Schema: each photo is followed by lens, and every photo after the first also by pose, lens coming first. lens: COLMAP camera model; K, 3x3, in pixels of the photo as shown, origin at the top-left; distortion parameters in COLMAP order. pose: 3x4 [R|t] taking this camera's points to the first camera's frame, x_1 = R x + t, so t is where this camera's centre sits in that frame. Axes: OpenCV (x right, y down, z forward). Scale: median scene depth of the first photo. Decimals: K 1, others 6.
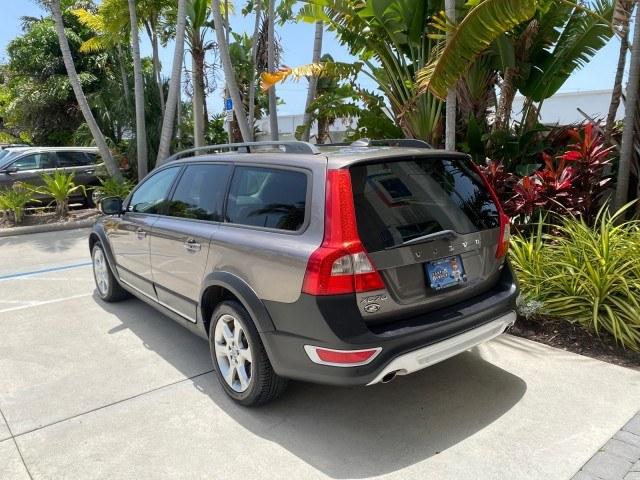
lens RADIAL K [[492.9, 0, 319.2], [0, 492.9, 235.2], [0, 0, 1]] dist [0.007786, -0.012858]
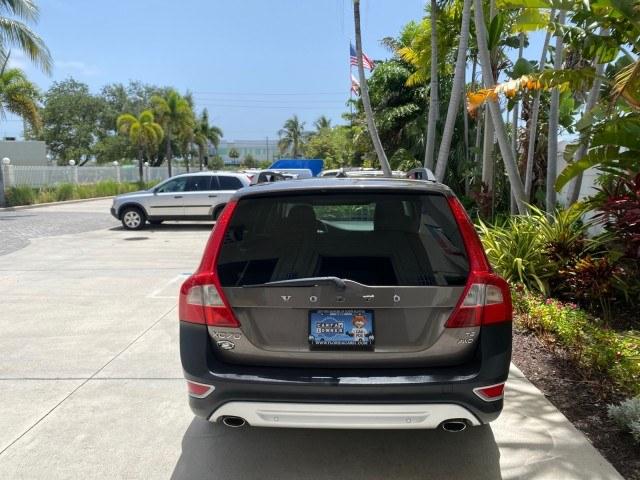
lens RADIAL K [[492.9, 0, 325.5], [0, 492.9, 237.1], [0, 0, 1]] dist [0.007786, -0.012858]
pose [[0.751932, 0.085291, -0.653700, 0.492689], [-0.110717, 0.993849, 0.002317, -0.048459], [0.649877, 0.070633, 0.756750, 0.215070]]
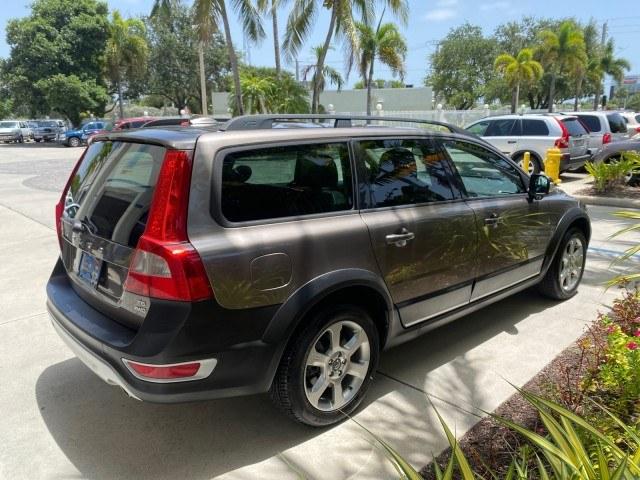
lens RADIAL K [[492.9, 0, 316.7], [0, 492.9, 239.2], [0, 0, 1]] dist [0.007786, -0.012858]
pose [[0.056480, 0.238774, -0.969431, 0.734396], [-0.158867, 0.960759, 0.227382, -0.155603], [0.985683, 0.141168, 0.092197, 0.840226]]
